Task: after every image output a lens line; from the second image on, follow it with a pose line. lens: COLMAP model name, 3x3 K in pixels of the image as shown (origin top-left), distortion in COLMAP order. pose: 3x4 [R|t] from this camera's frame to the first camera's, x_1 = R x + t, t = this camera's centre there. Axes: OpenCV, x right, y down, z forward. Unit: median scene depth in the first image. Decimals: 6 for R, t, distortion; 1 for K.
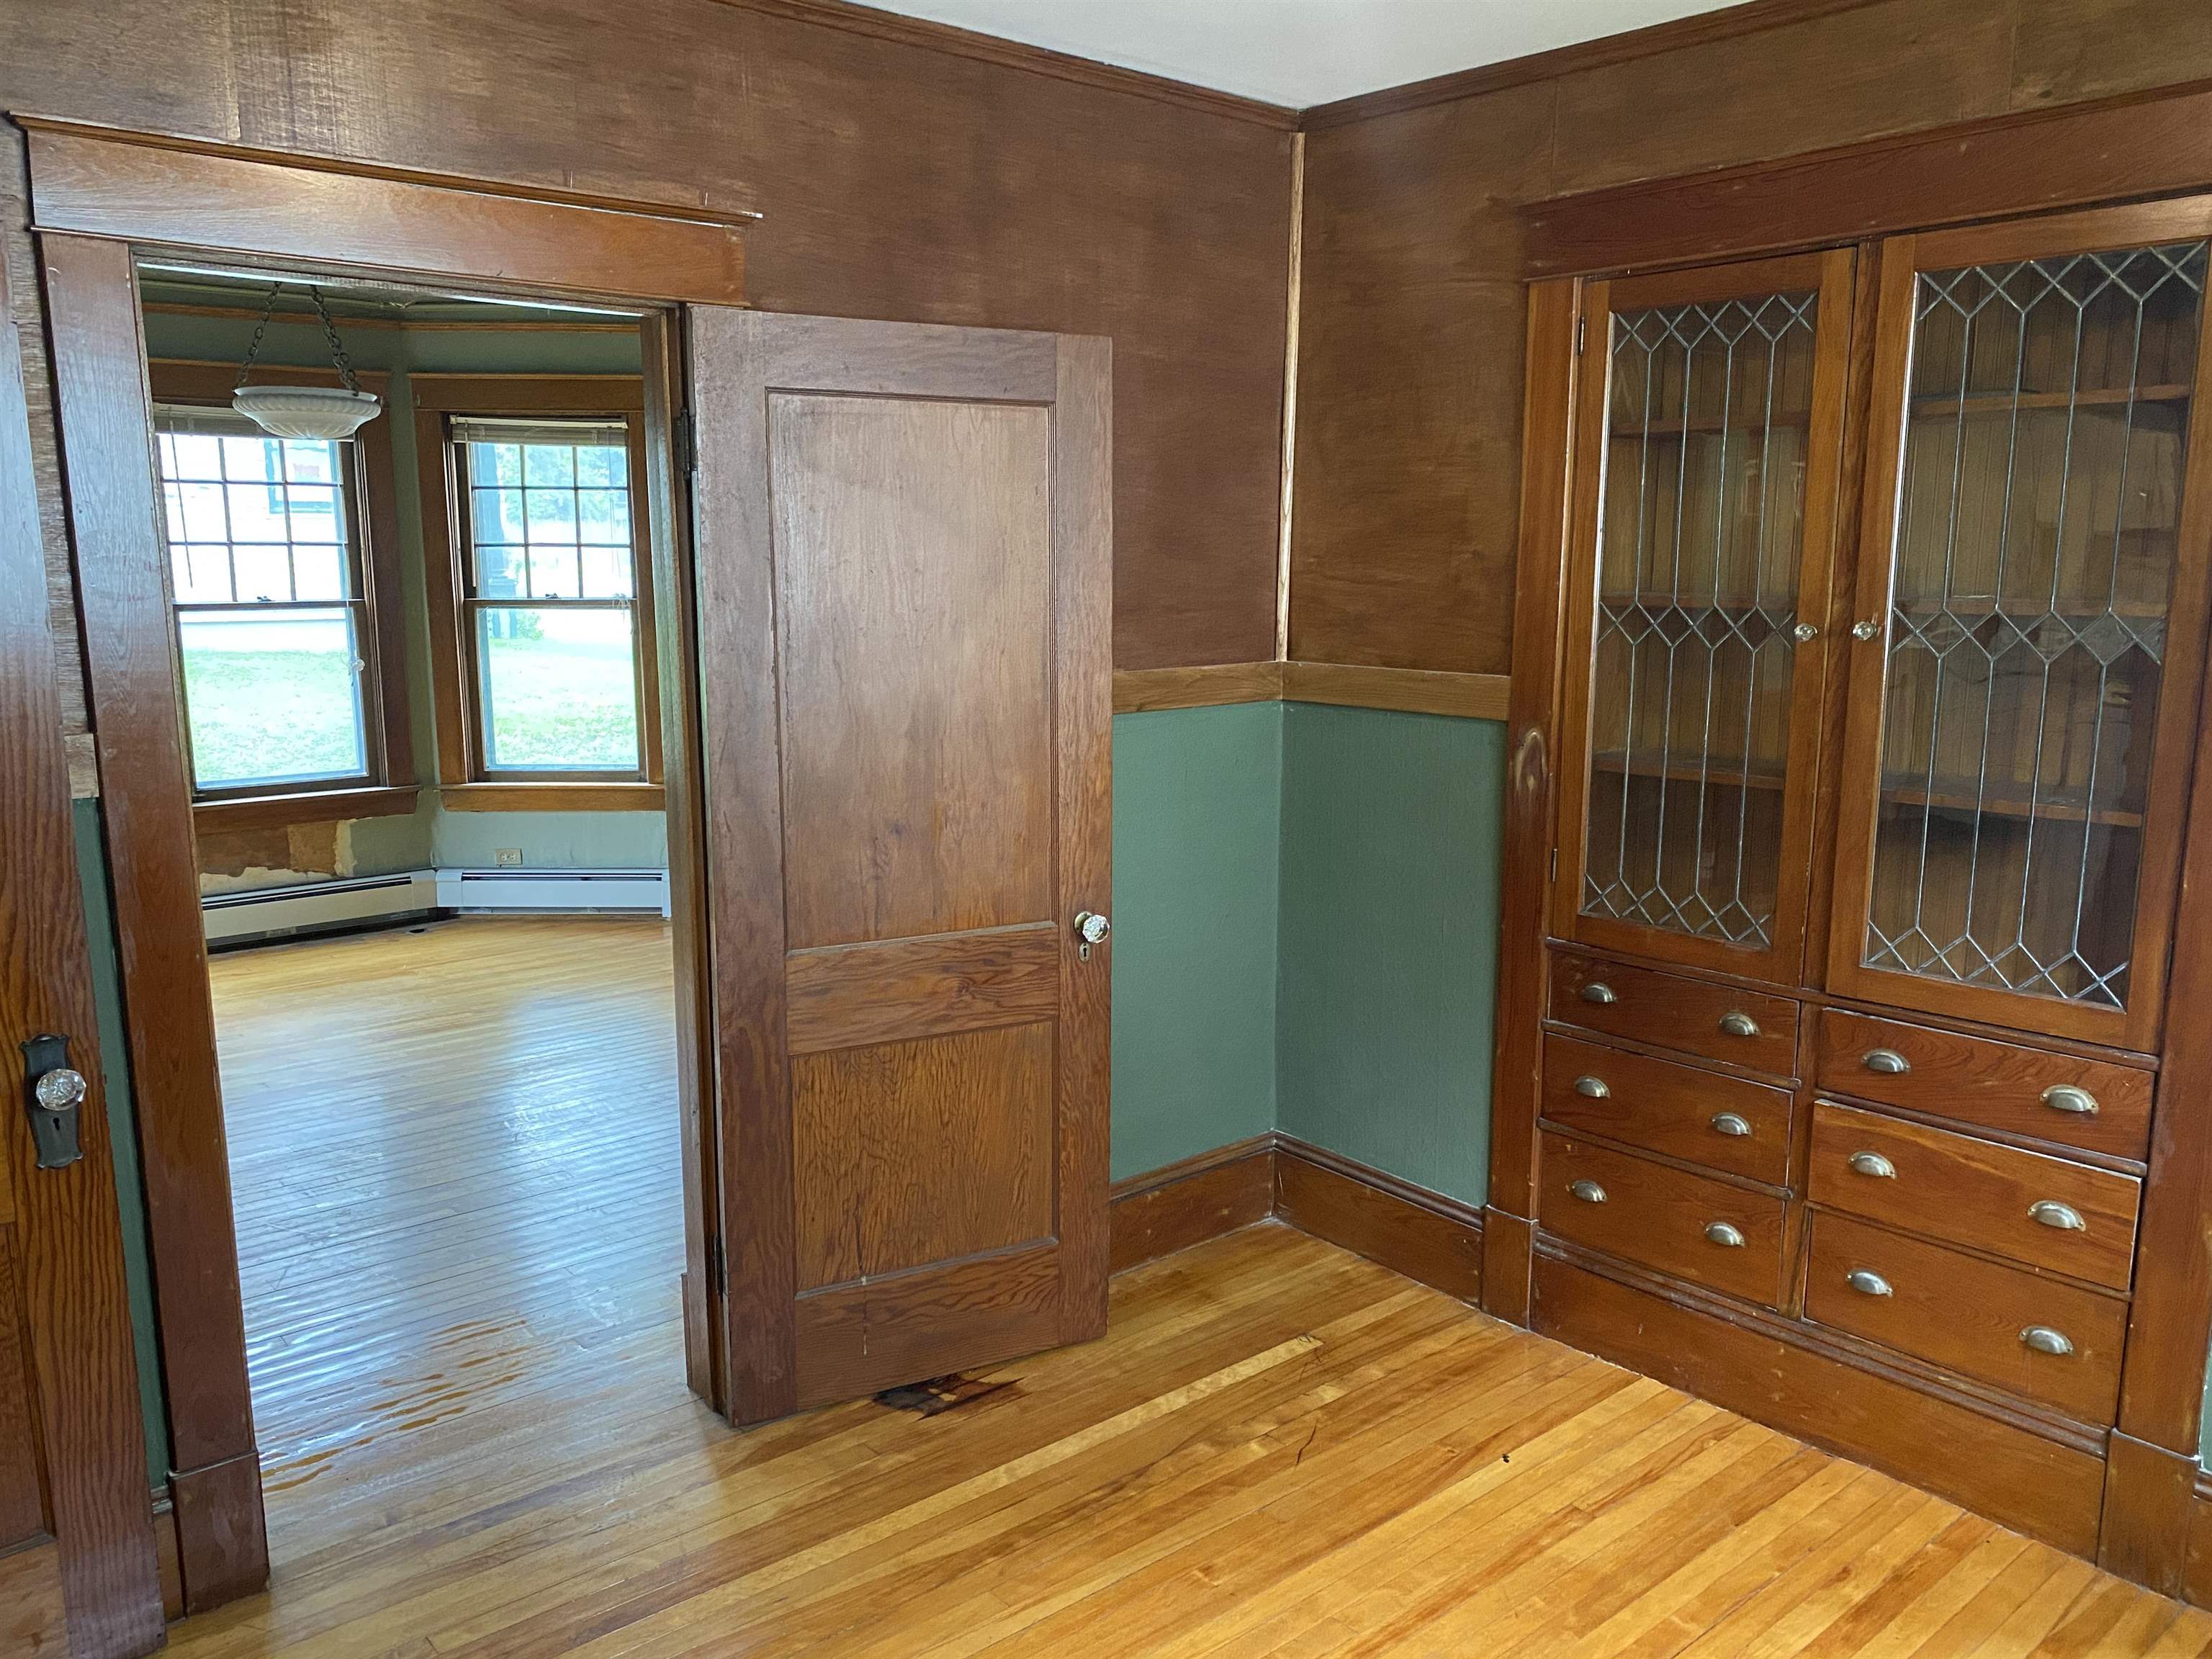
lens RADIAL K [[1690.6, 0, 1099.5], [0, 1690.6, 843.4], [0, 0, 1]] dist [0.012269, 0.000162]
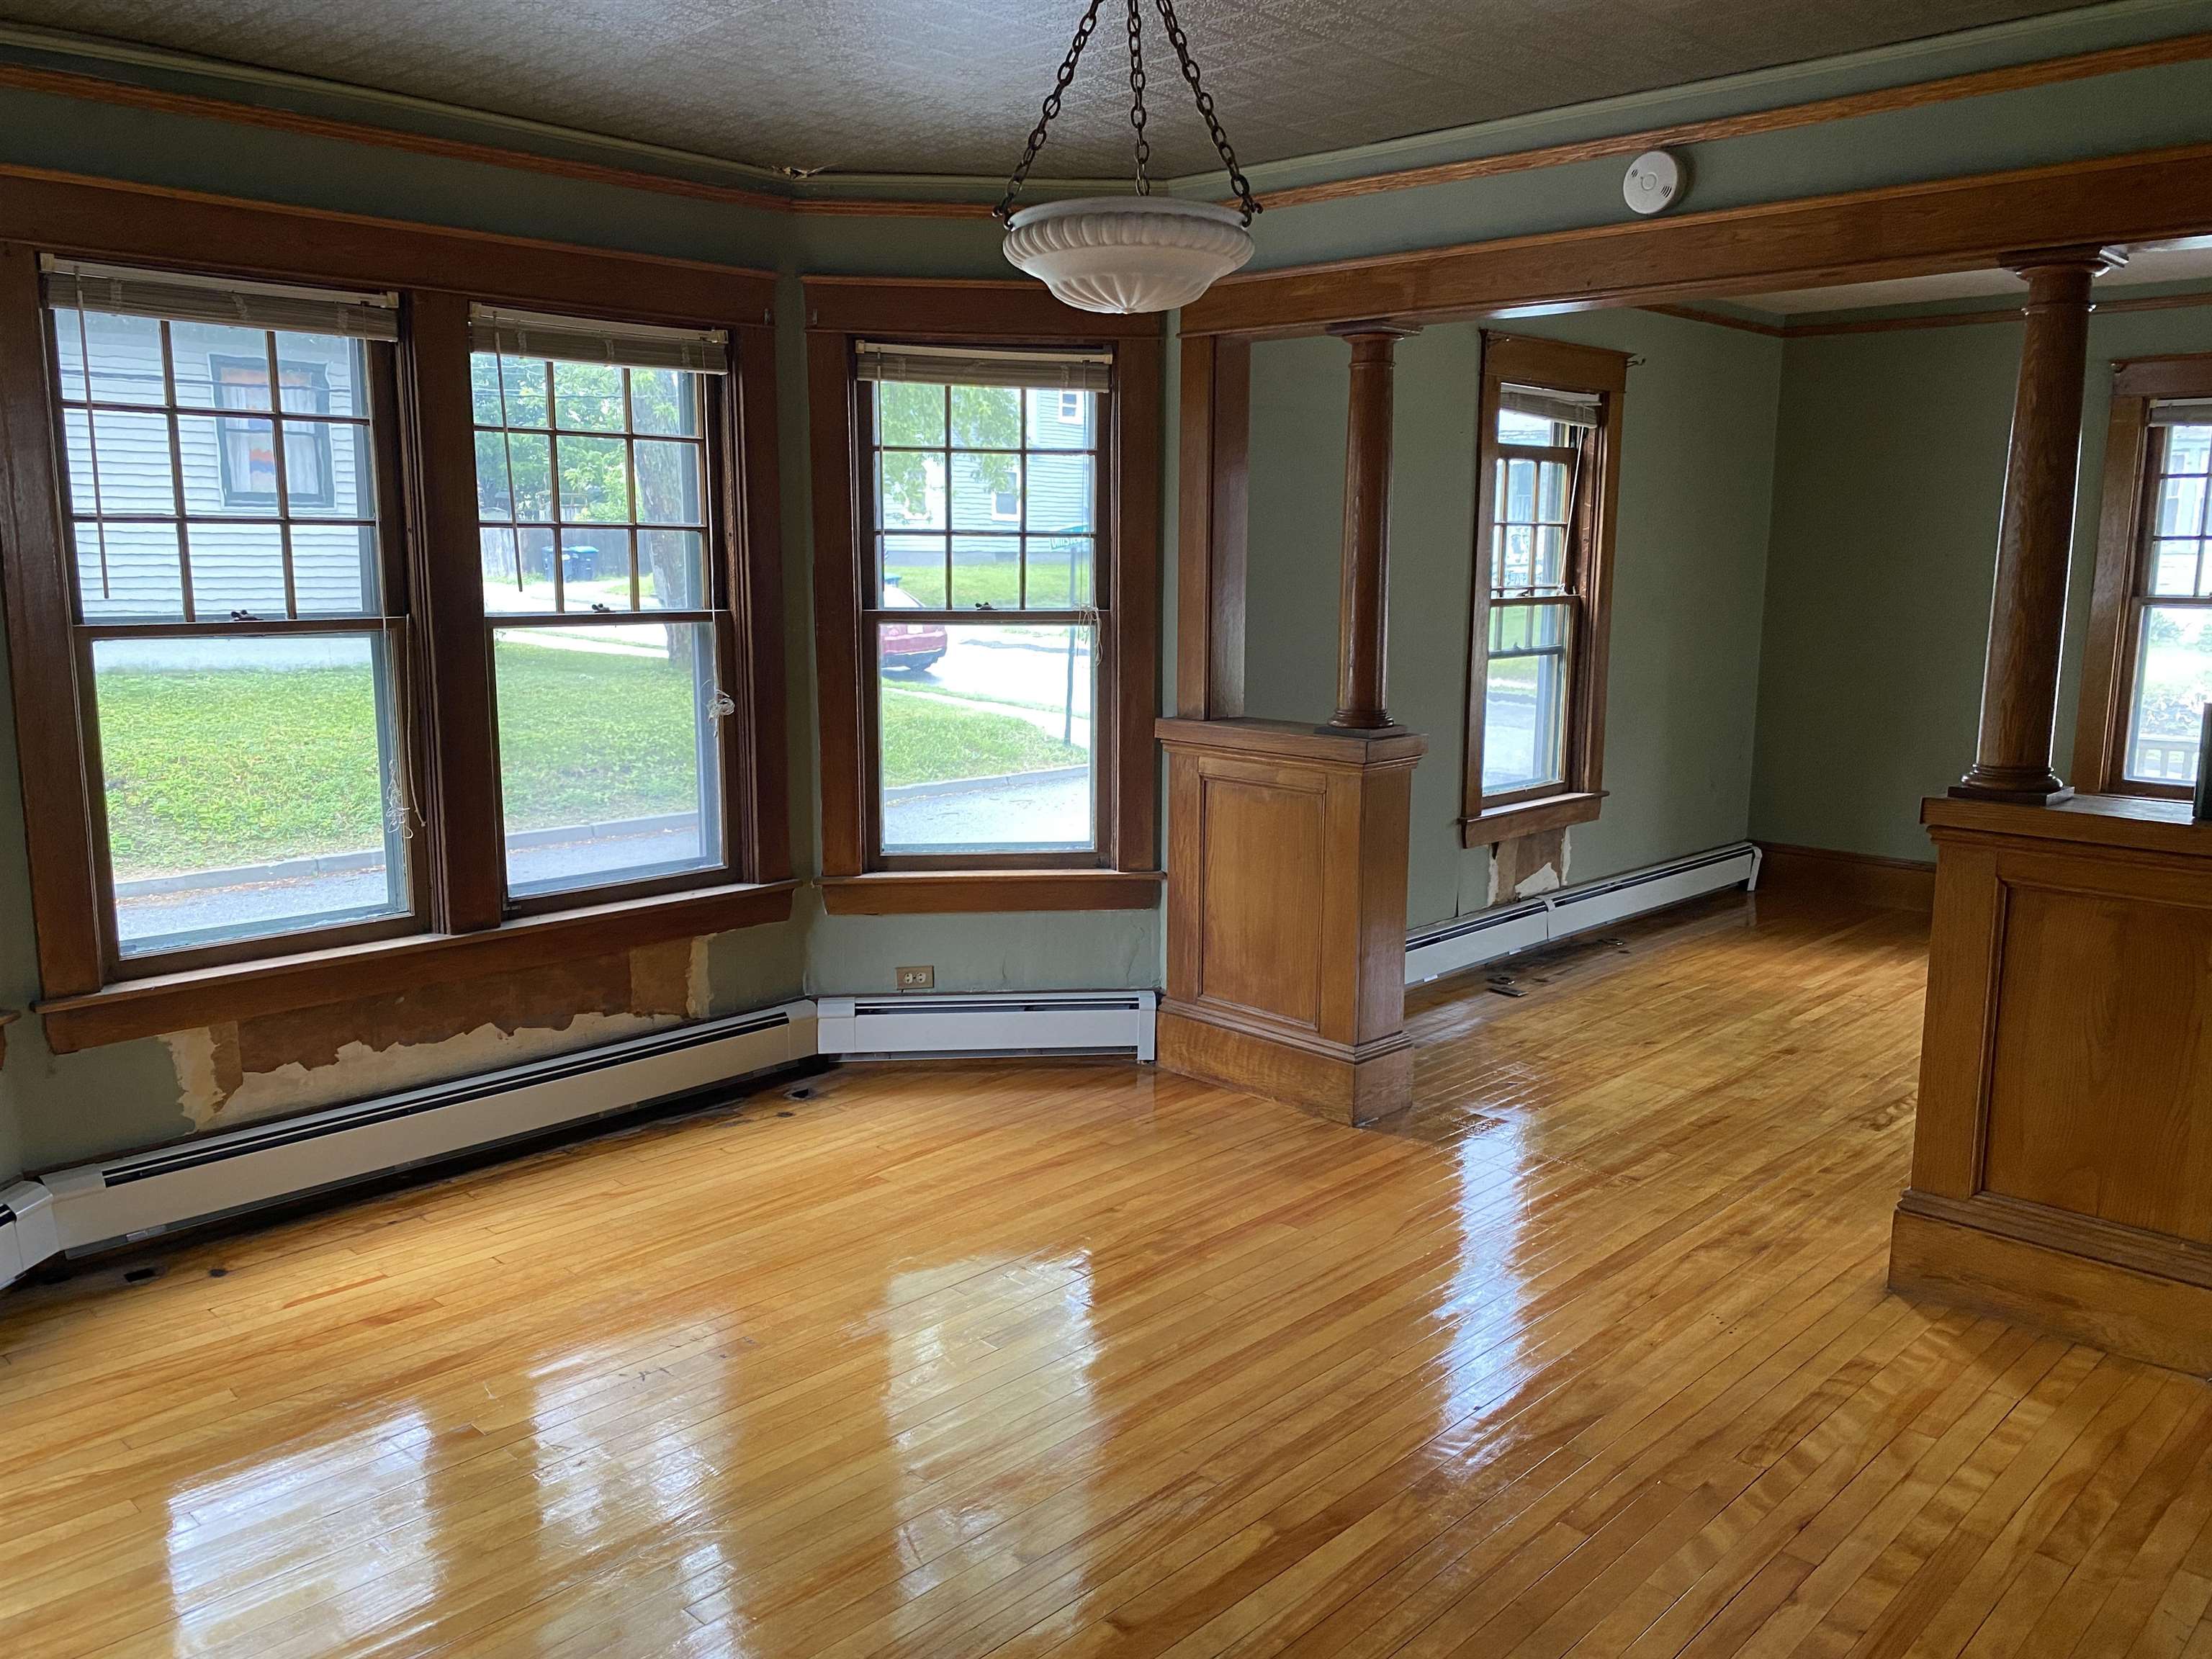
lens RADIAL K [[1654.1, 0, 1094.8], [0, 1654.1, 824.4], [0, 0, 1]] dist [0.077639, -0.136869]
pose [[0.996870, -0.009465, 0.078484, -0.693868], [0.010641, 0.999837, -0.014571, -0.094992], [-0.078333, 0.015360, 0.996809, 0.662800]]
